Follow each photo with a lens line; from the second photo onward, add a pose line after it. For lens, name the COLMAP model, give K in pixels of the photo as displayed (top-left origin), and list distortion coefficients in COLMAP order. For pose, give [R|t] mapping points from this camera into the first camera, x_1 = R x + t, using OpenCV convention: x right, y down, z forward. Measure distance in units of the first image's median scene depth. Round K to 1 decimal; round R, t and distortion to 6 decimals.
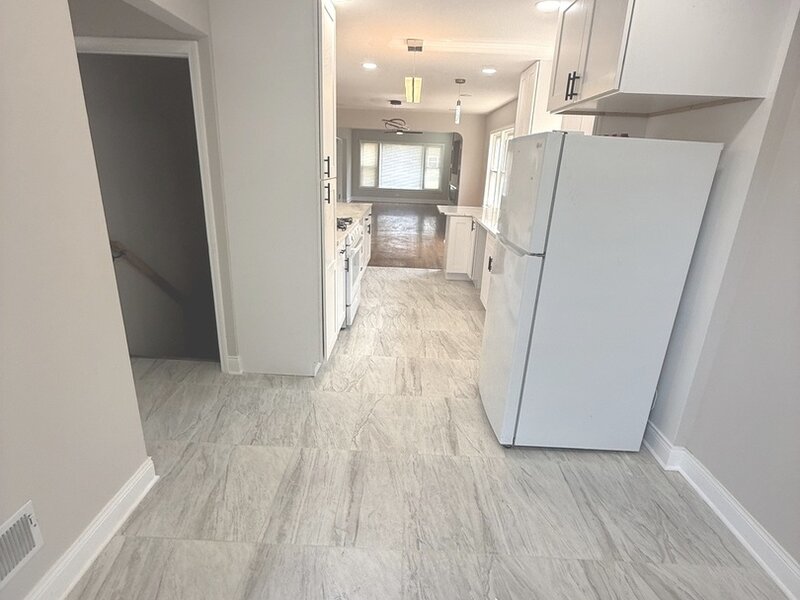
lens RADIAL K [[425.5, 0, 400.0], [0, 425.5, 300.3], [0, 0, 1]] dist [0.000998, -0.000888]
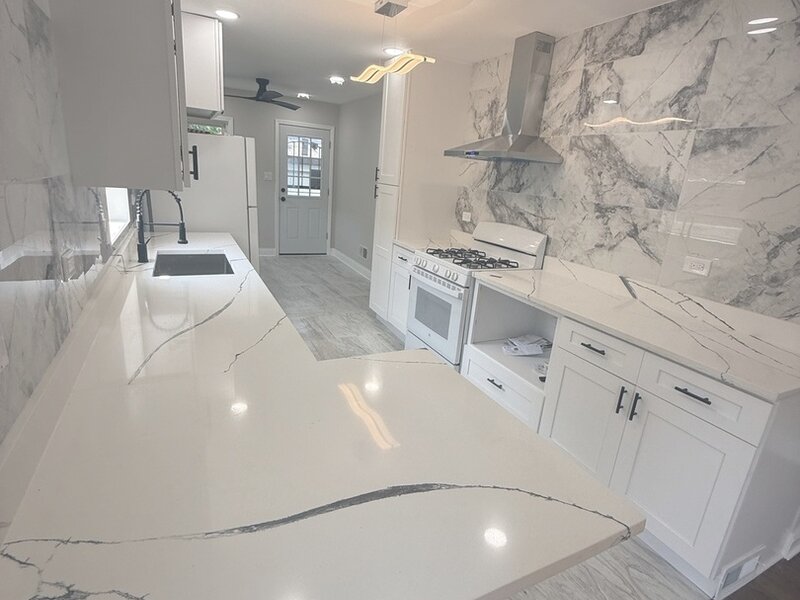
lens RADIAL K [[425.5, 0, 402.0], [0, 425.5, 298.0], [0, 0, 1]] dist [0.000998, -0.000888]
pose [[-0.877278, 0.023748, -0.479395, 0.275812], [-0.257687, 0.819330, 0.512147, -0.423520], [0.404945, 0.572830, -0.712661, 1.333555]]
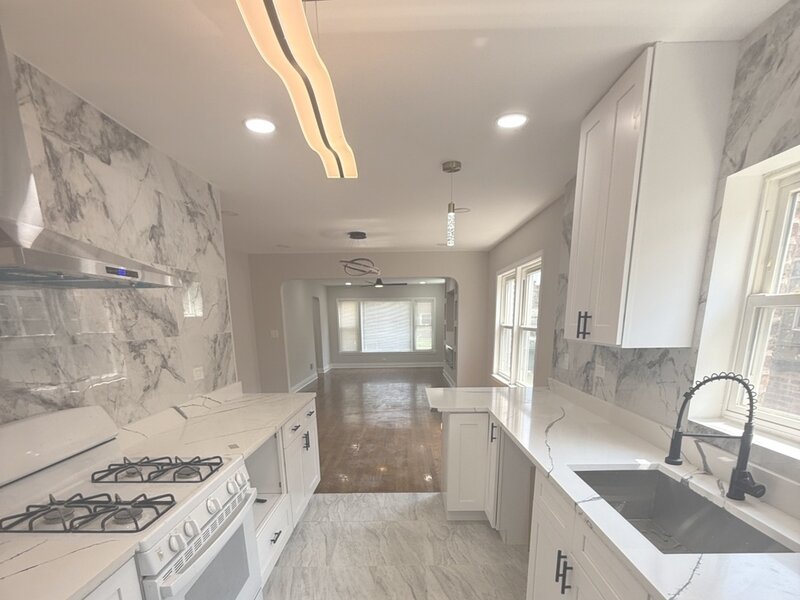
lens RADIAL K [[425.5, 0, 401.4], [0, 425.5, 431.4], [0, 0, 1]] dist [0.000998, -0.000888]
pose [[0.998440, -0.055831, 0.000699, 0.063933], [0.055773, 0.996657, -0.059705, -0.166479], [0.002636, 0.059651, 0.998216, 0.521164]]
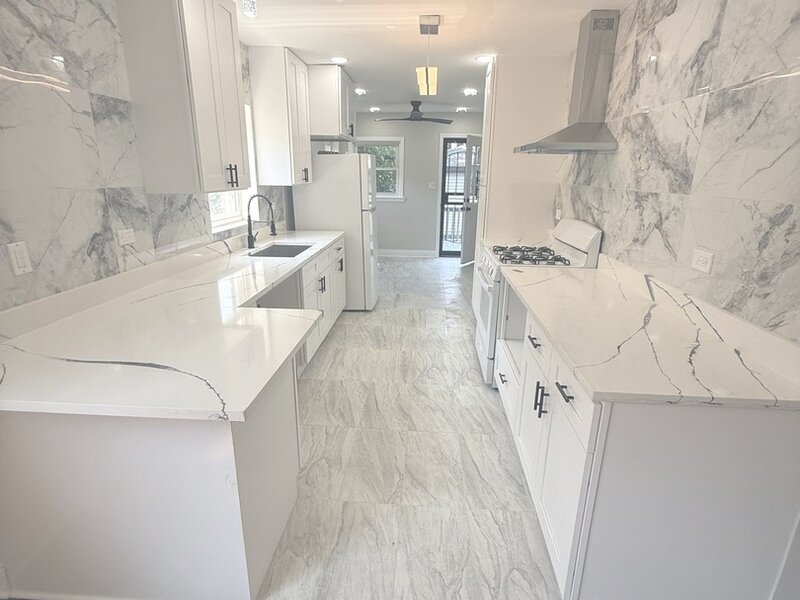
lens RADIAL K [[425.5, 0, 400.8], [0, 425.5, 298.1], [0, 0, 1]] dist [0.000998, -0.000888]
pose [[-0.997724, -0.062373, 0.025621, 0.027728], [-0.036512, 0.819176, 0.572379, -0.473355], [-0.056689, 0.570141, -0.819589, 1.449549]]
